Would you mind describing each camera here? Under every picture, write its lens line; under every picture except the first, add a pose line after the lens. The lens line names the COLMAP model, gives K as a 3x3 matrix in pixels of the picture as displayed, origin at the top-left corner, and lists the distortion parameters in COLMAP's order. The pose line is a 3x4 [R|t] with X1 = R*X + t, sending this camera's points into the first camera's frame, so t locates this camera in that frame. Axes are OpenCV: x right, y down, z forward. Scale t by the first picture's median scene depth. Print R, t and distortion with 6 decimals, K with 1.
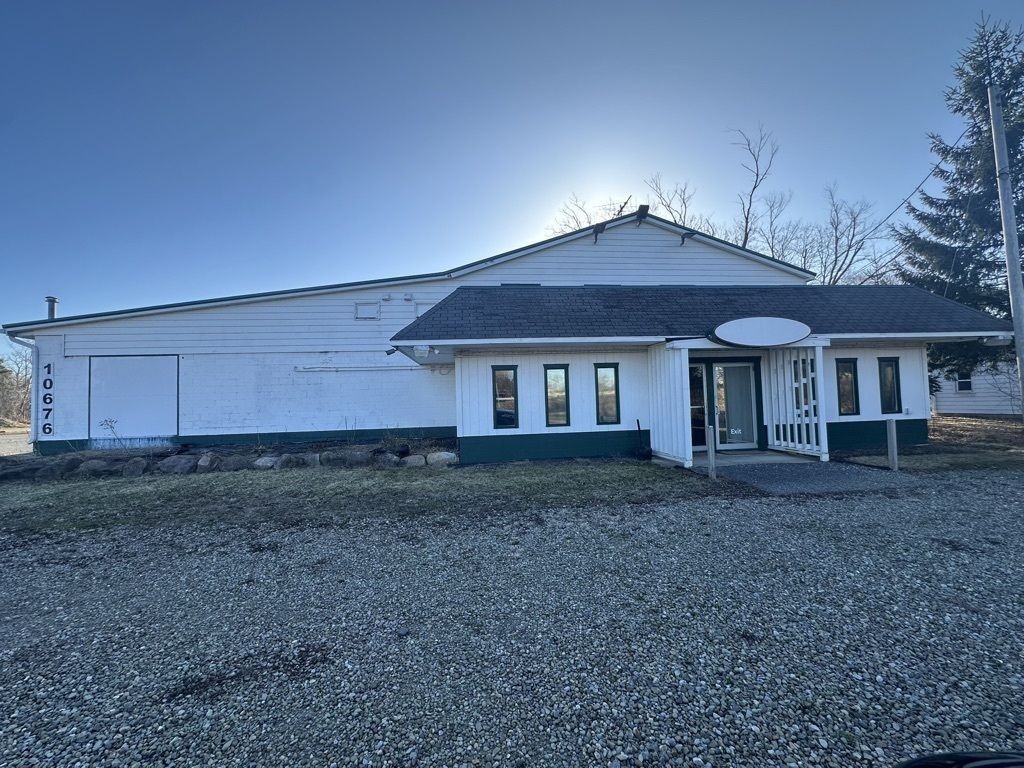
lens RADIAL K [[408.8, 0, 511.5], [0, 408.8, 382.2], [0, 0, 1]] dist [-0.001095, -0.000354]
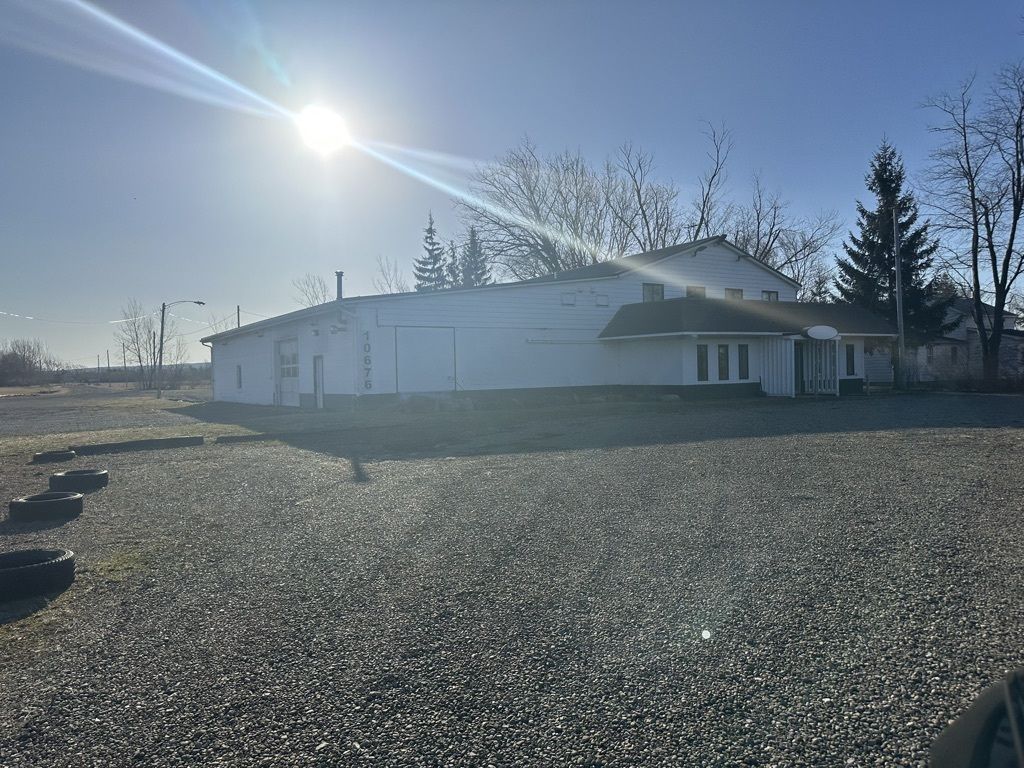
lens RADIAL K [[708.2, 0, 512.0], [0, 708.2, 384.0], [0, 0, 1]] dist [-0.002973, -0.001911]
pose [[0.900923, 0.001930, 0.433974, -1.660937], [-0.018866, 0.999219, 0.034724, 0.030409], [-0.433568, -0.039471, 0.900256, -1.107637]]
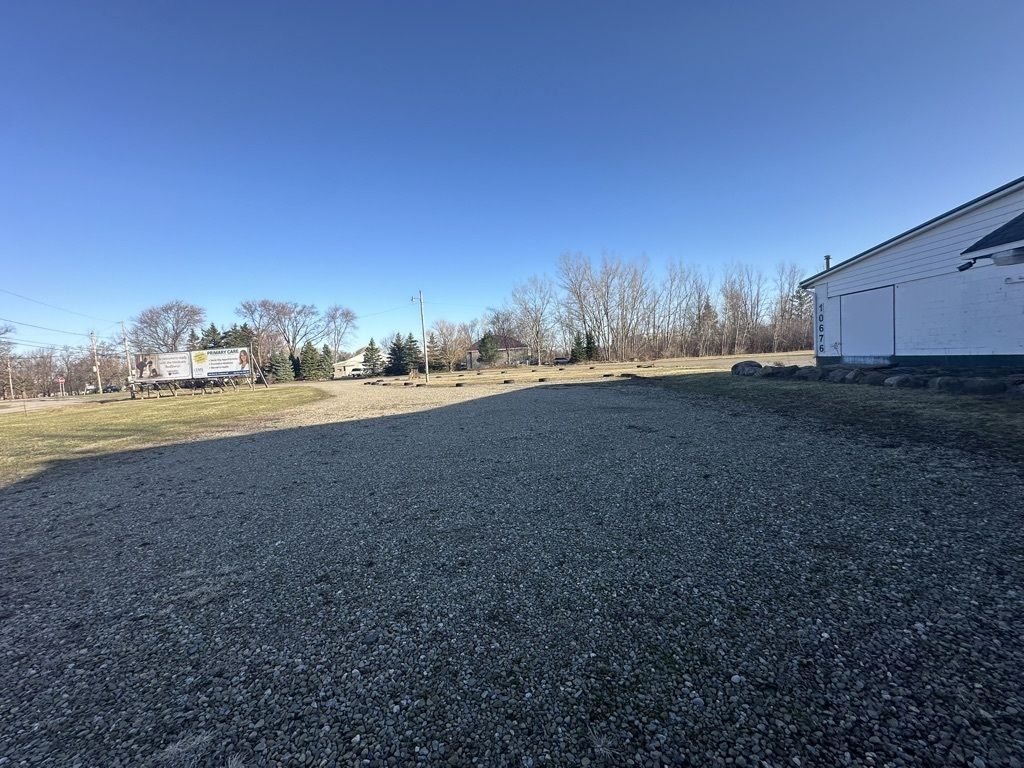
lens RADIAL K [[408.8, 0, 511.5], [0, 408.8, 382.2], [0, 0, 1]] dist [-0.001095, -0.000354]
pose [[-0.153064, 0.092906, -0.983839, 0.510493], [0.109912, 0.990994, 0.076482, -0.001868], [0.982085, -0.096429, -0.161897, 0.115120]]
